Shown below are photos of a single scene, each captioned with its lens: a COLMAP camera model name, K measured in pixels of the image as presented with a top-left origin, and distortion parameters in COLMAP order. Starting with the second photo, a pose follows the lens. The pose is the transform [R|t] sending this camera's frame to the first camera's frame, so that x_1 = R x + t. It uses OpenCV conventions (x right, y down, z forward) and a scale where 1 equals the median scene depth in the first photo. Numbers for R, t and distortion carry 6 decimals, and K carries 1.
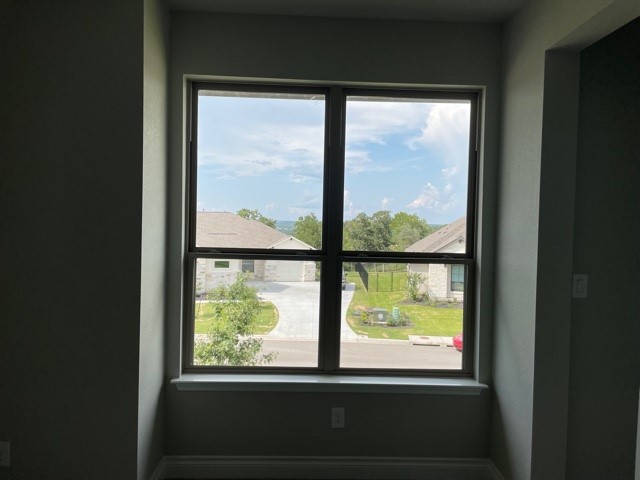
lens RADIAL K [[485.4, 0, 318.7], [0, 485.4, 236.5], [0, 0, 1]] dist [0.082615, -0.113347]
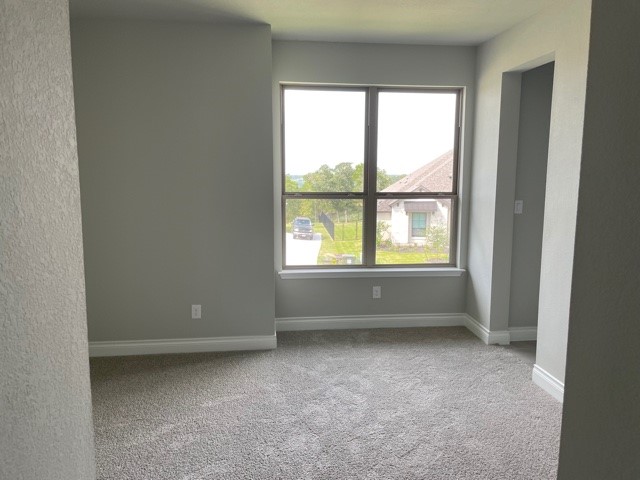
lens RADIAL K [[485.4, 0, 320.6], [0, 485.4, 240.8], [0, 0, 1]] dist [0.082615, -0.113347]
pose [[0.995792, -0.032510, 0.085683, -0.271522], [0.023277, 0.994026, 0.106633, 0.014262], [-0.088638, -0.104190, 0.990600, -0.568574]]
